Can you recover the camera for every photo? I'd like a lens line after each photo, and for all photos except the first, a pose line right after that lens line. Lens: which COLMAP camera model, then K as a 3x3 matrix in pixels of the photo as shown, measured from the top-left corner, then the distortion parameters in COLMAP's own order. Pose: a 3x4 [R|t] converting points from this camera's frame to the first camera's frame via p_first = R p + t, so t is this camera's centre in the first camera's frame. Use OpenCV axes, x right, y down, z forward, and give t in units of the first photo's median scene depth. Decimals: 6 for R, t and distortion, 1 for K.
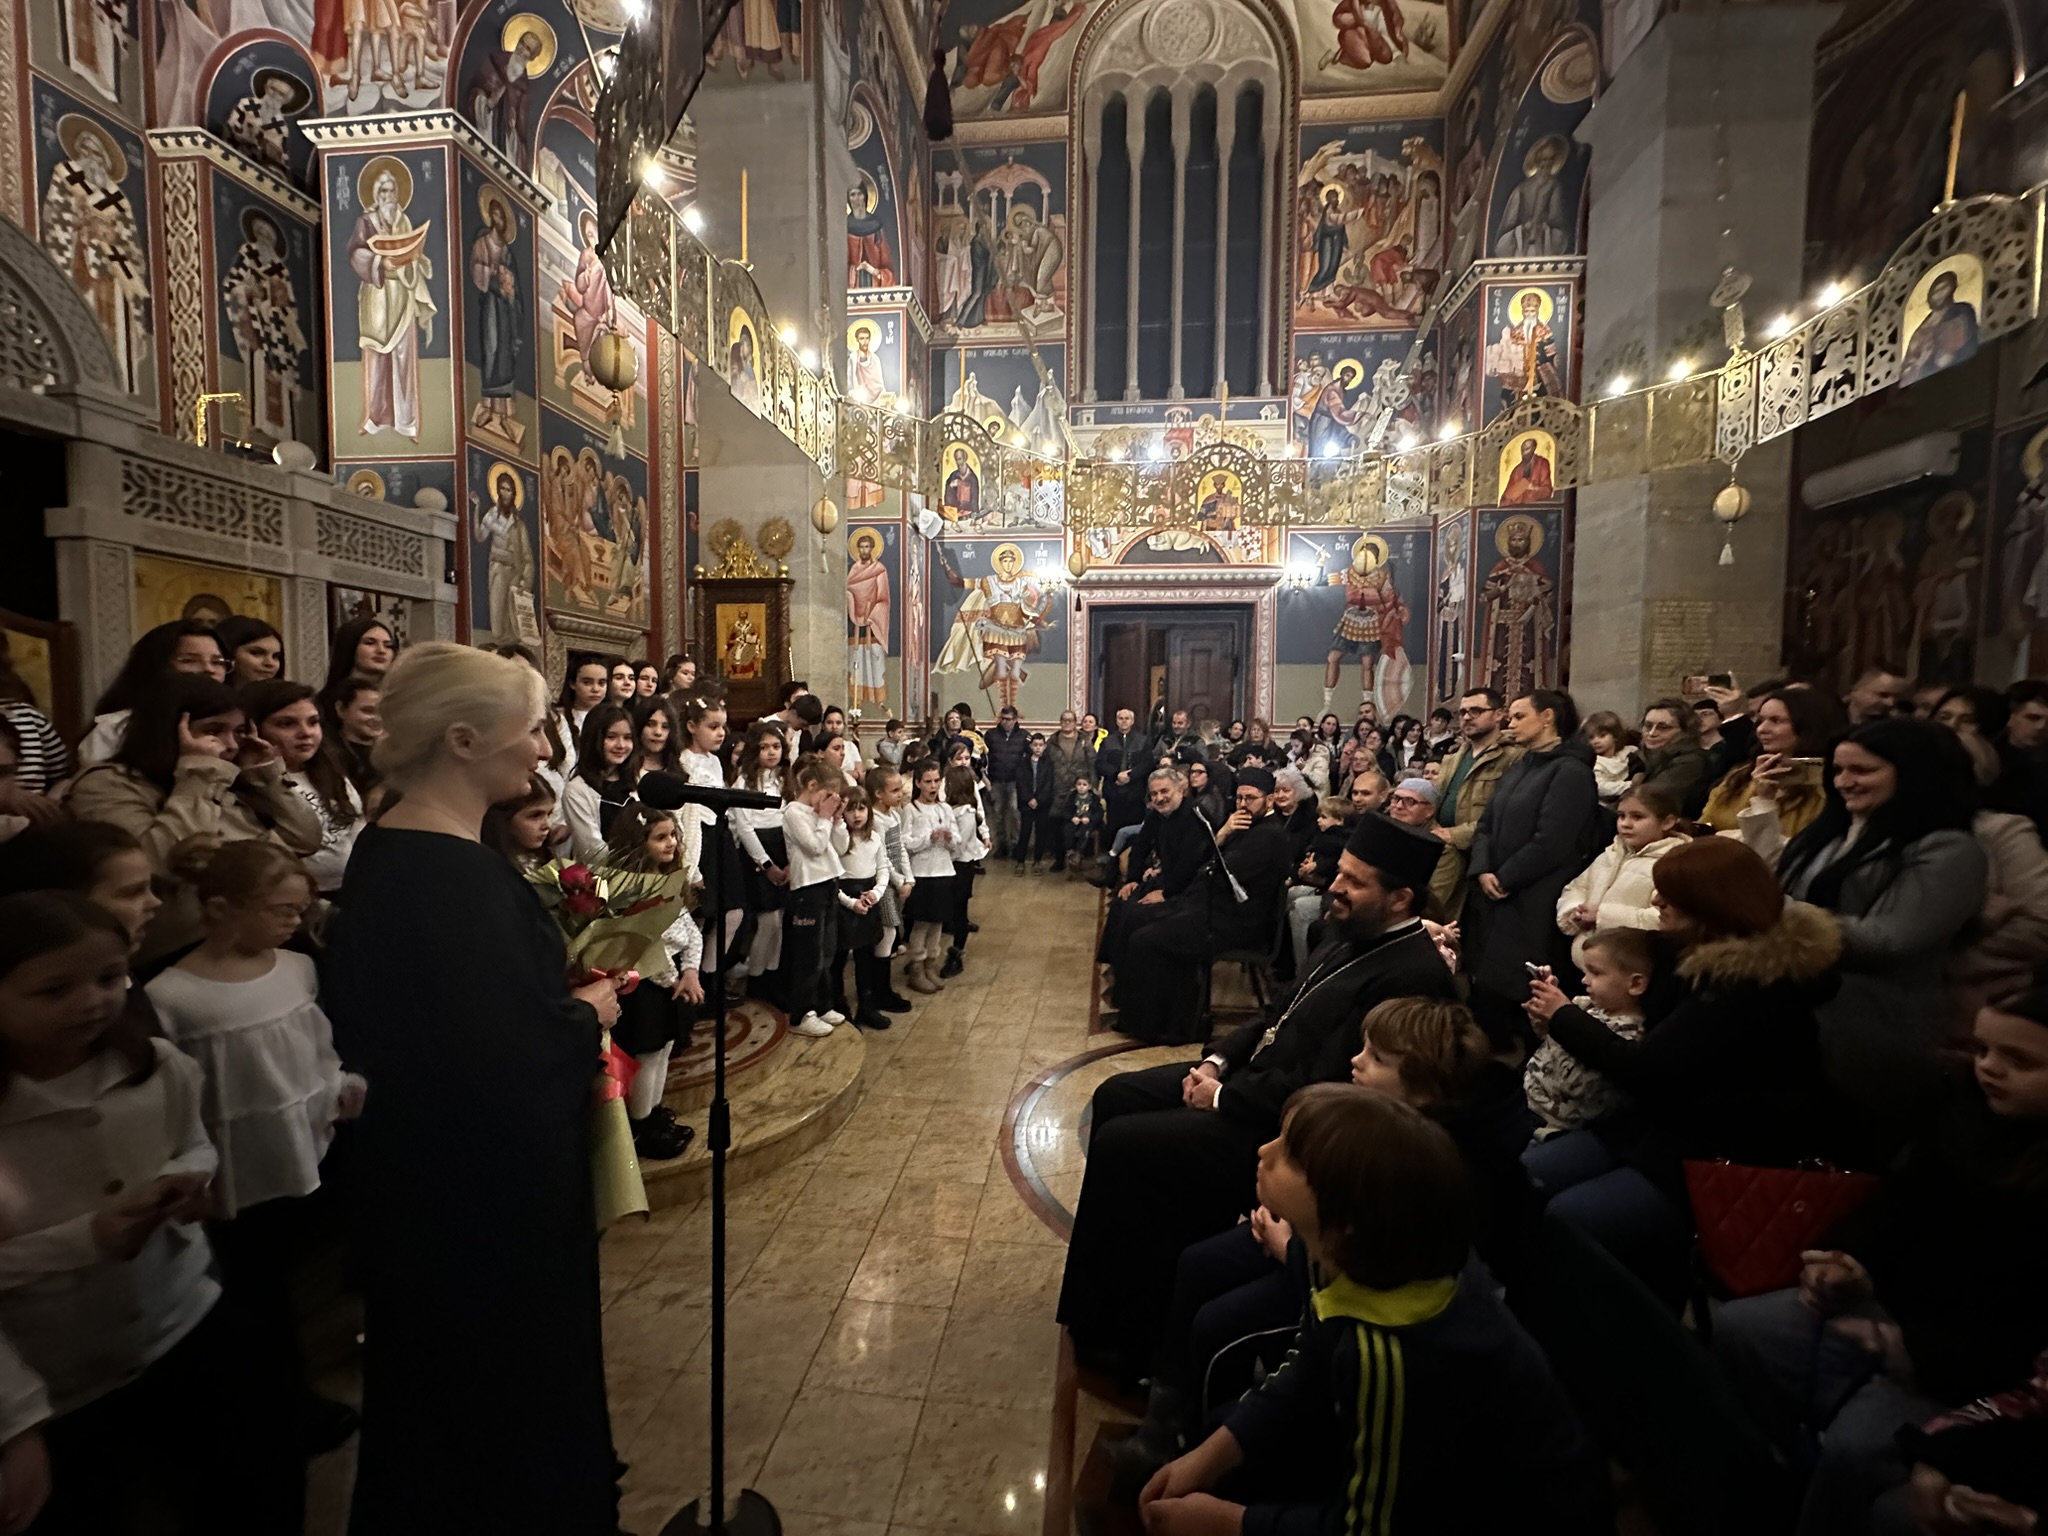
lens RADIAL K [[818.4, 0, 1024.0], [0, 818.4, 768.0], [0, 0, 1]] dist [-0.002002, -0.000005]
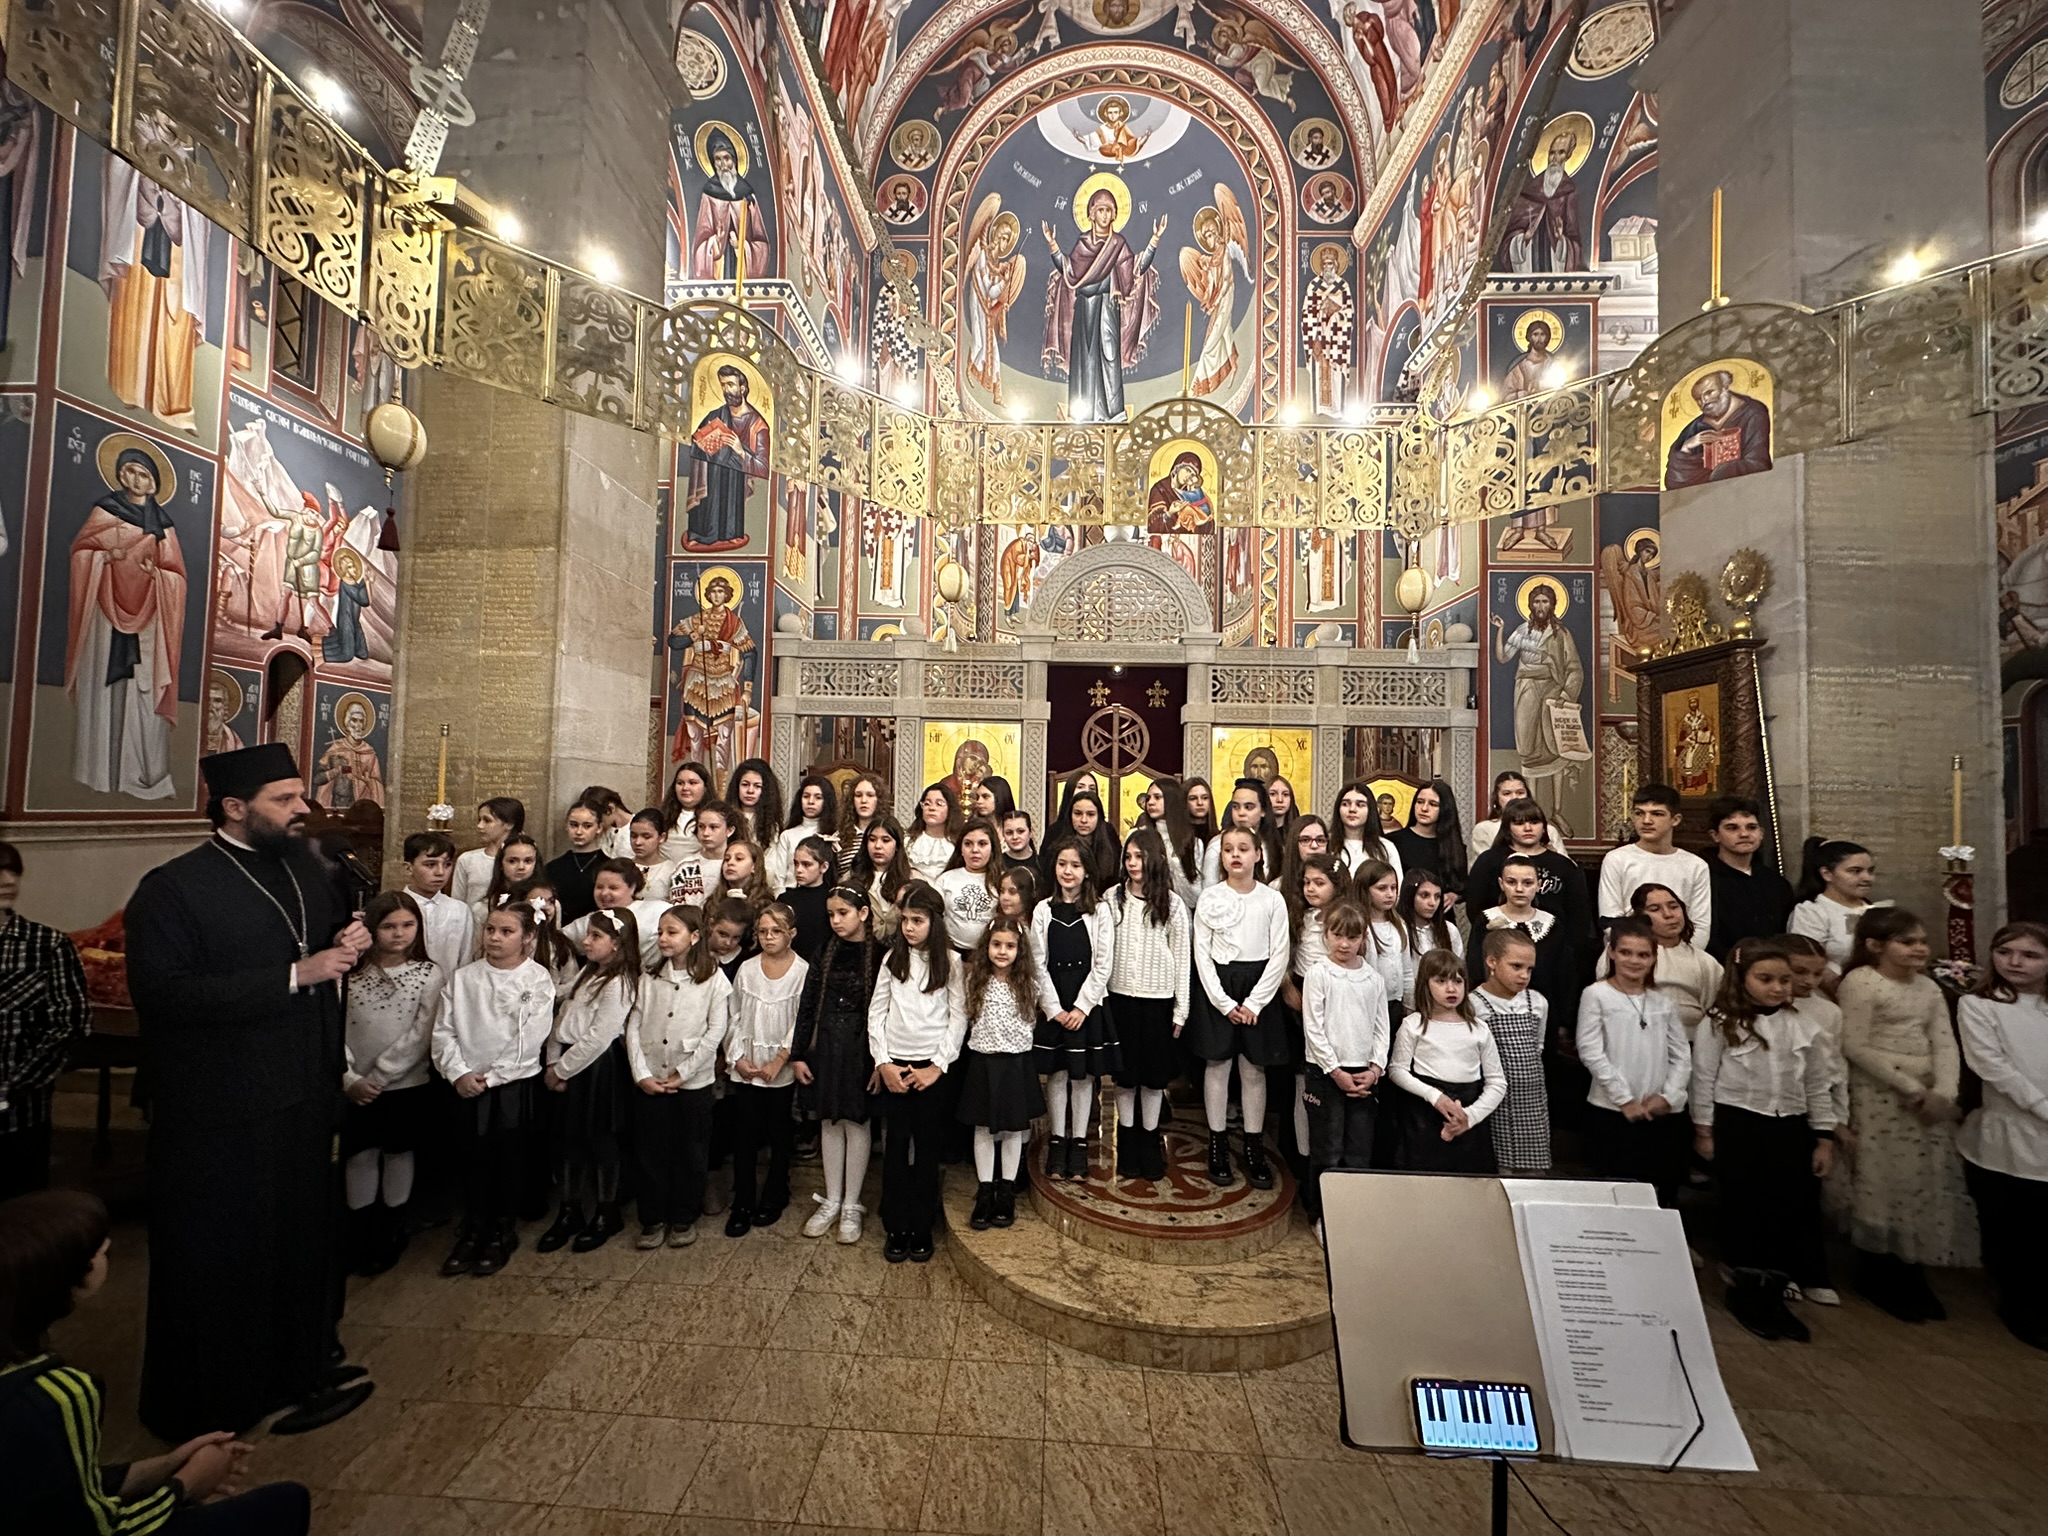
lens RADIAL K [[818.4, 0, 1024.0], [0, 818.4, 768.0], [0, 0, 1]] dist [-0.002002, -0.000005]
pose [[0.065597, -0.054165, -0.996375, 0.400665], [-0.078515, 0.995150, -0.059267, -0.061483], [0.994752, 0.082118, 0.061027, 0.518927]]
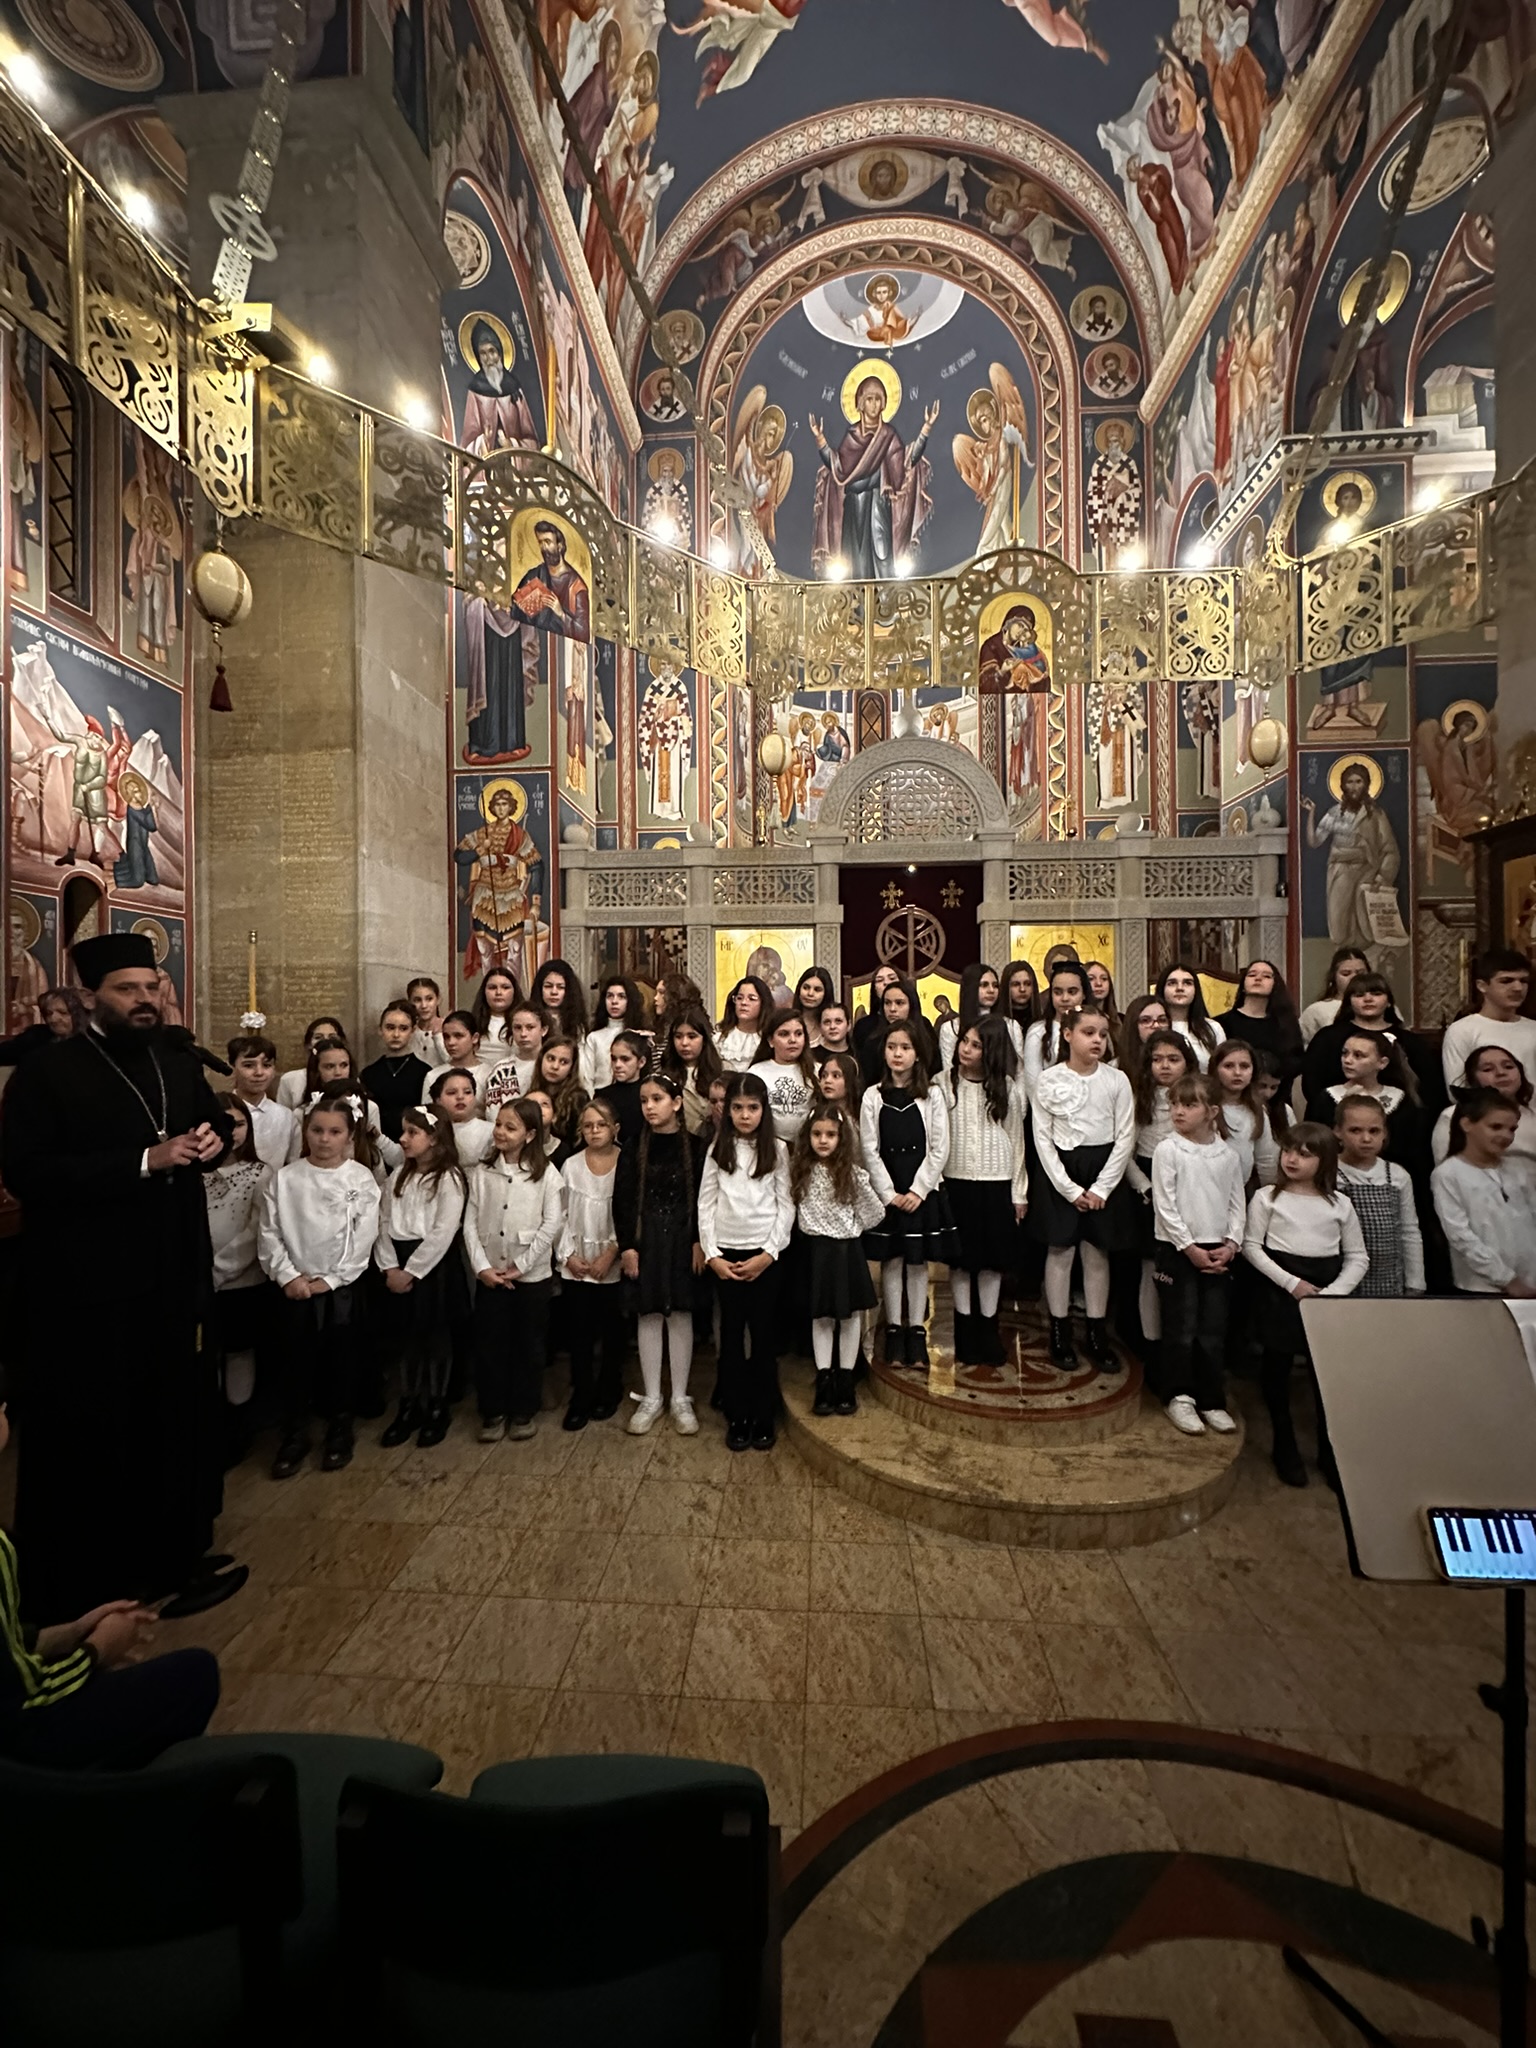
lens RADIAL K [[818.4, 0, 769.3], [0, 818.4, 1024.2], [0, 0, 1]] dist [-0.002002, -0.000005]
pose [[0.038968, -0.019289, -0.999054, 0.374887], [-0.049346, 0.998557, -0.021205, -0.023702], [0.998021, 0.050126, 0.037960, 0.472090]]
